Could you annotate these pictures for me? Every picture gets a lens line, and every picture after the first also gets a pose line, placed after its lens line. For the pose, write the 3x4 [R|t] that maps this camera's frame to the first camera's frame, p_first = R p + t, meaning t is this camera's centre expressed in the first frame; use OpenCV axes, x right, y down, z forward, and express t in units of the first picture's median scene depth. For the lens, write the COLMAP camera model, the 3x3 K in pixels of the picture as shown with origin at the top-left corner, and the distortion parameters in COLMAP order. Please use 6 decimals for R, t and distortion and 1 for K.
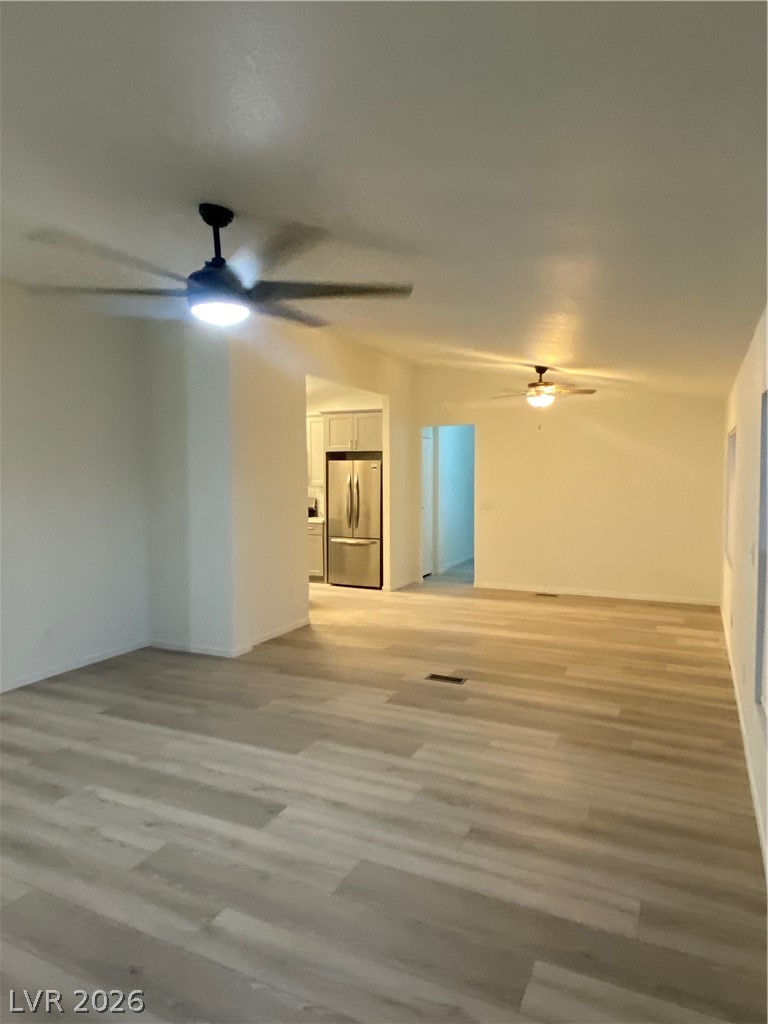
lens RADIAL K [[653.4, 0, 384.6], [0, 653.4, 509.2], [0, 0, 1]] dist [0.039472, -0.005637]
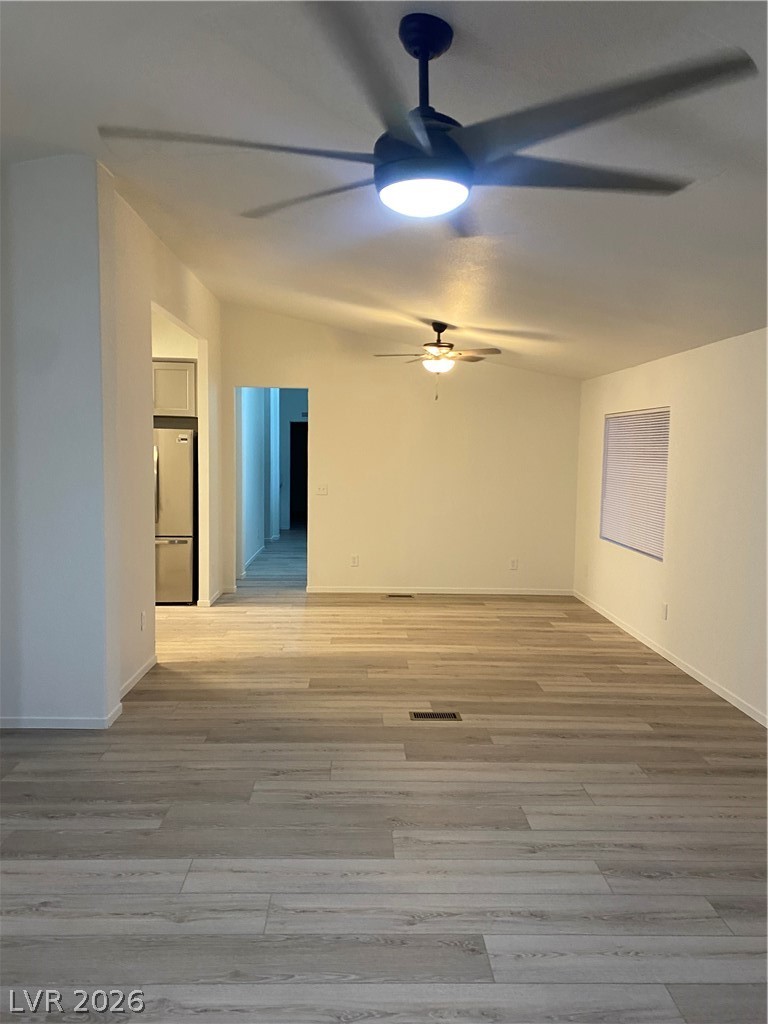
lens RADIAL K [[779.0, 0, 388.9], [0, 779.0, 511.9], [0, 0, 1]] dist [0.023828, -0.019832]
pose [[0.885968, -0.017378, 0.463420, -0.390624], [0.003829, 0.999538, 0.030163, -0.013985], [-0.463730, -0.024949, 0.885625, 0.208936]]
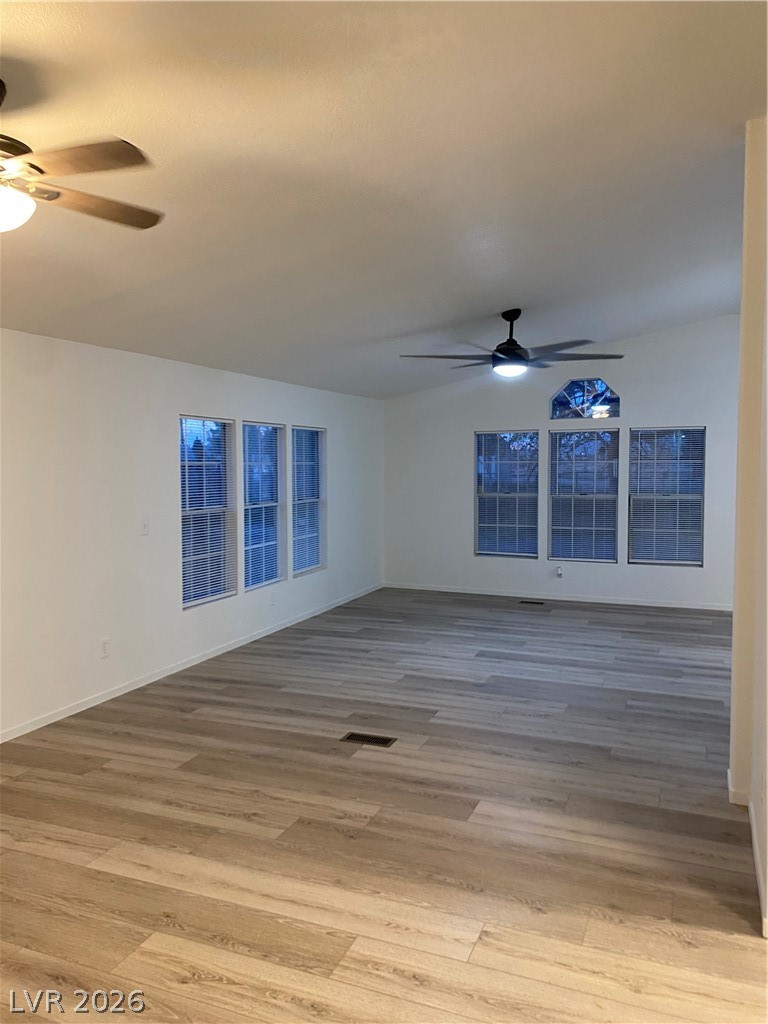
lens RADIAL K [[779.0, 0, 388.3], [0, 779.0, 511.1], [0, 0, 1]] dist [0.023828, -0.019832]
pose [[-0.997911, 0.012004, -0.063477, 0.126621], [0.004105, 0.992381, 0.123141, -0.110275], [0.064471, 0.122623, -0.990357, 1.881497]]
